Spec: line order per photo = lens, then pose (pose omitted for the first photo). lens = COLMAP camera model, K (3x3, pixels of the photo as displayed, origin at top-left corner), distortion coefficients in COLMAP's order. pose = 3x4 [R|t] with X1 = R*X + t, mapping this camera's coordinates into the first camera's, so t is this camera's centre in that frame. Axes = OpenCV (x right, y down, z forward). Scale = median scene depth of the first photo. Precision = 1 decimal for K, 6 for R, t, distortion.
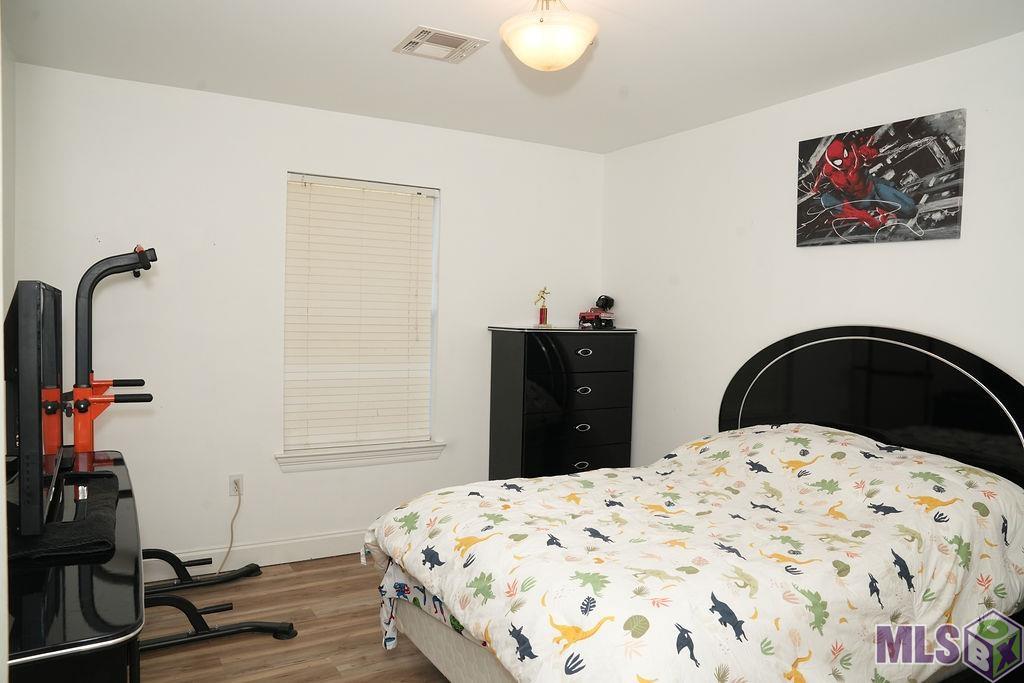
lens RADIAL K [[719.8, 0, 510.4], [0, 719.8, 339.0], [0, 0, 1]] dist [-0.061445, 0.007035]
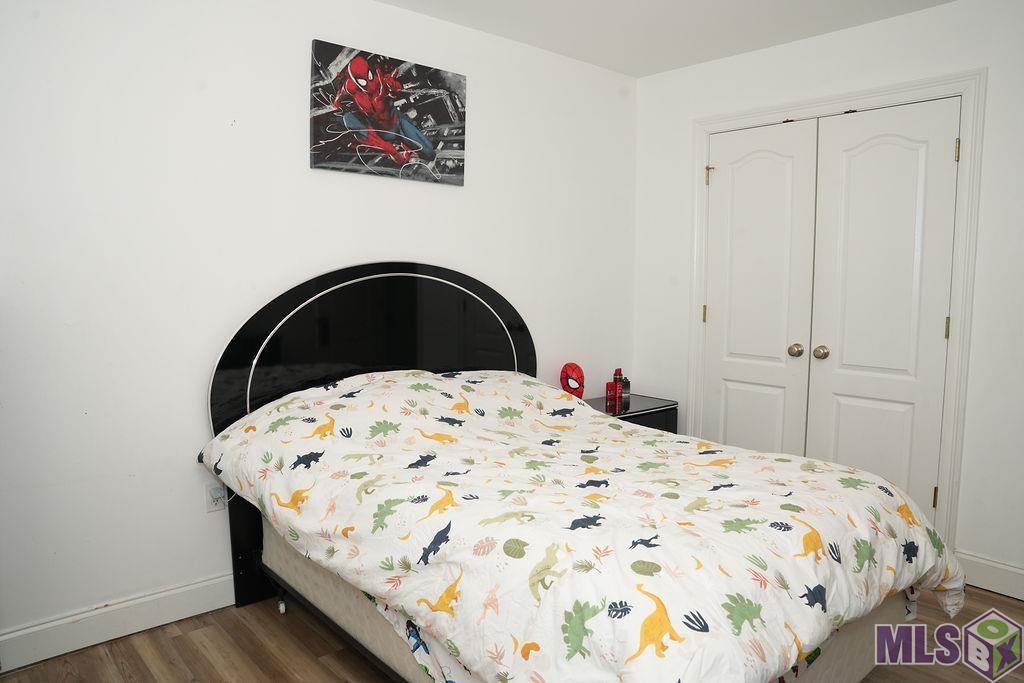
lens RADIAL K [[719.8, 0, 510.5], [0, 719.8, 340.1], [0, 0, 1]] dist [-0.061445, 0.007035]
pose [[-0.199453, -0.090943, 0.975678, -0.527014], [0.046253, 0.993700, 0.102079, -0.005642], [-0.978815, 0.065488, -0.193990, 1.074769]]
